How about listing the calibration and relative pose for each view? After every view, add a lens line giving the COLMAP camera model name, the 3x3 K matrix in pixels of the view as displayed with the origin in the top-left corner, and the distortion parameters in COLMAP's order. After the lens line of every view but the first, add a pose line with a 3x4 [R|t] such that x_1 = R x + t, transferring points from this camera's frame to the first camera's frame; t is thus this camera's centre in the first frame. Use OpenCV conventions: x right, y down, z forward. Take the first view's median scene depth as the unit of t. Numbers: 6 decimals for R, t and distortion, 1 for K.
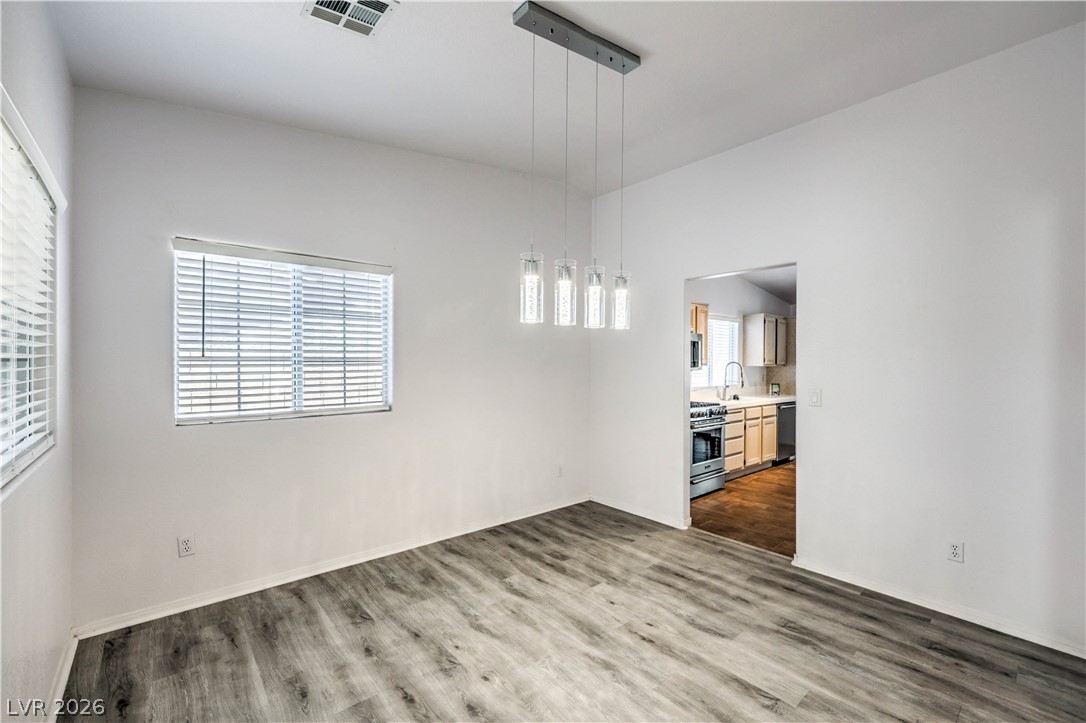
lens RADIAL K [[443.7, 0, 534.9], [0, 443.7, 377.7], [0, 0, 1]] dist [-0.000831, -0.000420]
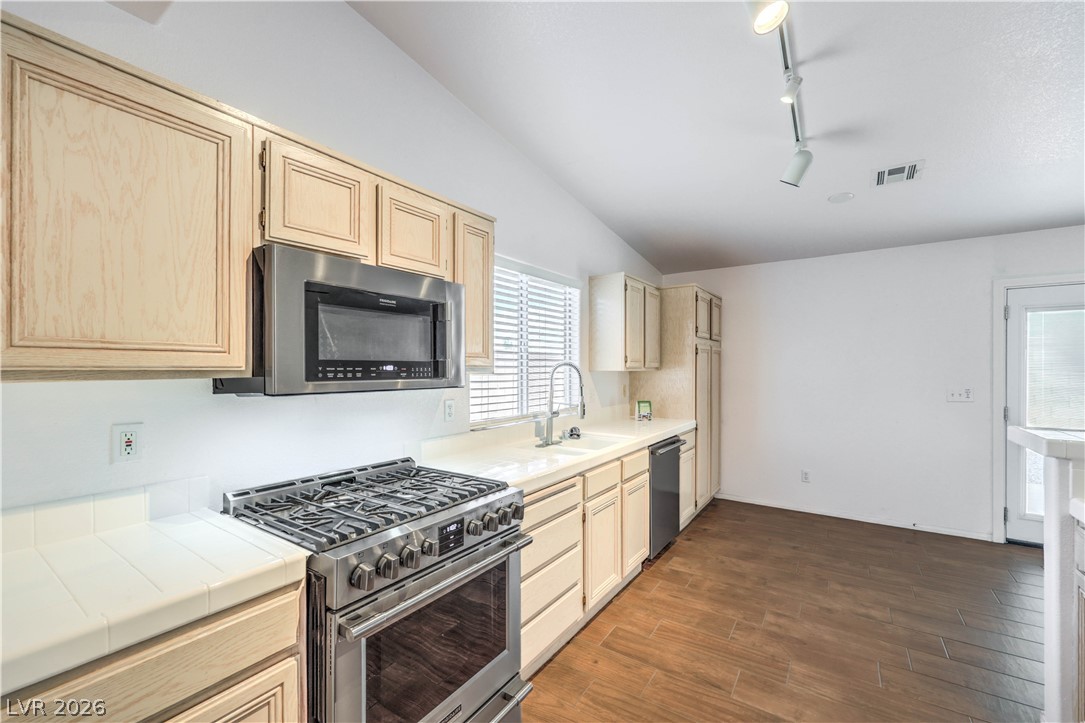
lens RADIAL K [[443.3, 0, 537.1], [0, 443.3, 369.4], [0, 0, 1]] dist [-0.000831, -0.000420]
pose [[0.962949, -0.006342, 0.269608, 0.744850], [0.012295, 0.999716, -0.020396, -0.049054], [-0.269402, 0.022955, 0.962754, 1.414962]]
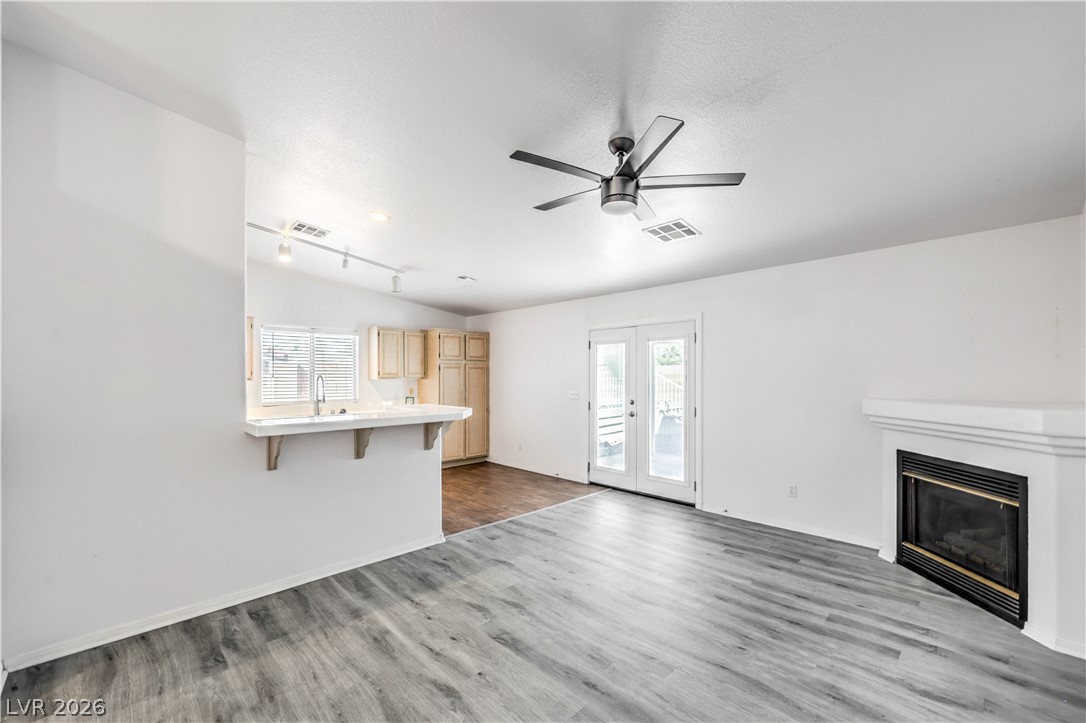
lens RADIAL K [[443.7, 0, 534.9], [0, 443.7, 368.7], [0, 0, 1]] dist [-0.000831, -0.000420]
pose [[0.996749, -0.005470, 0.080385, 2.167558], [0.008806, 0.999112, -0.041201, -0.018051], [-0.080089, 0.041775, 0.995912, -0.025476]]
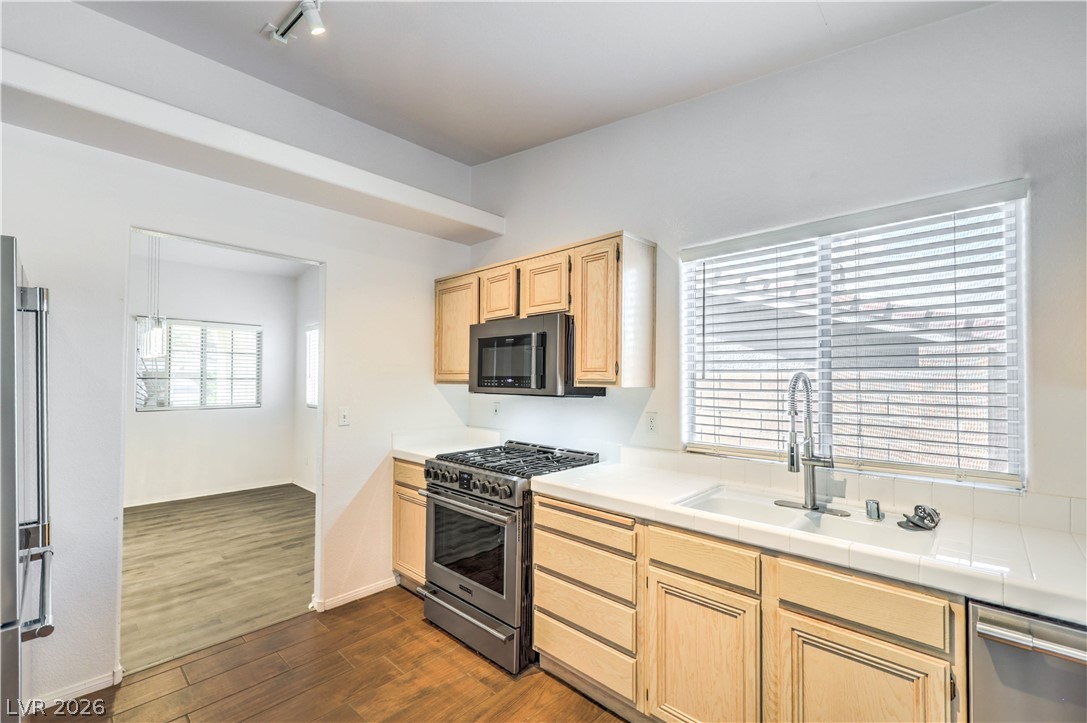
lens RADIAL K [[444.1, 0, 543.5], [0, 444.1, 375.1], [0, 0, 1]] dist [-0.000831, -0.000420]
pose [[0.140264, -0.009802, -0.990066, 1.818111], [-0.031028, 0.999416, -0.014291, -0.068287], [0.989628, 0.032725, 0.139878, 2.054948]]
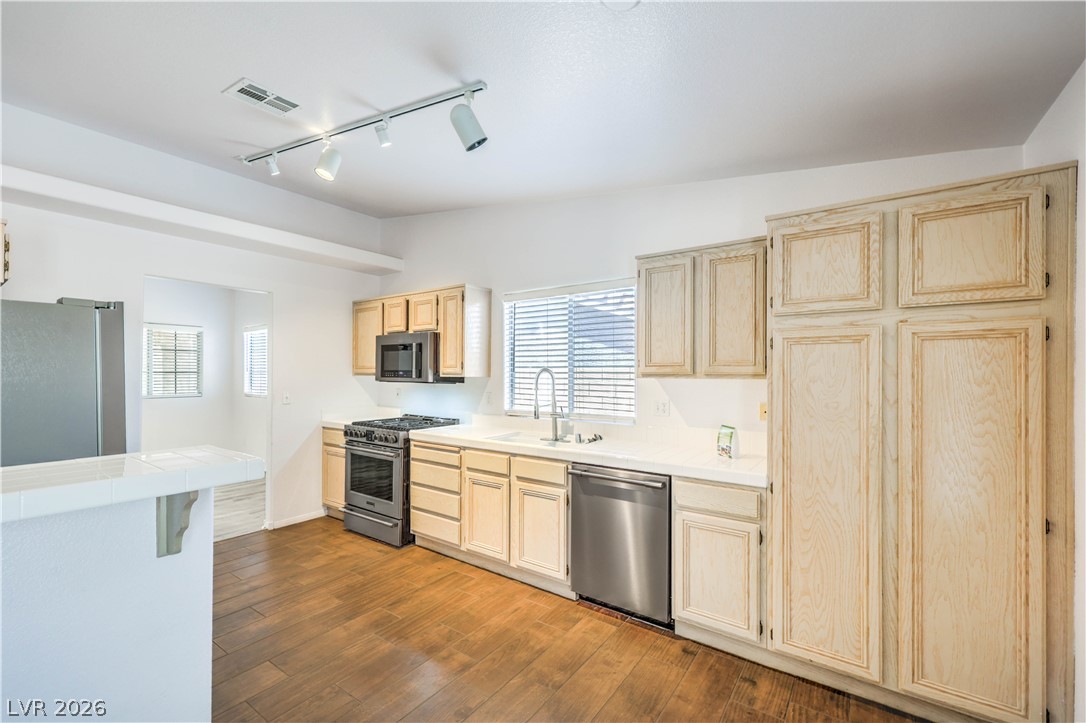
lens RADIAL K [[443.7, 0, 538.2], [0, 443.7, 375.6], [0, 0, 1]] dist [-0.000831, -0.000420]
pose [[0.265583, 0.003959, -0.964080, 2.502831], [-0.030166, 0.999536, -0.004205, -0.066977], [0.963616, 0.030199, 0.265580, 2.182395]]
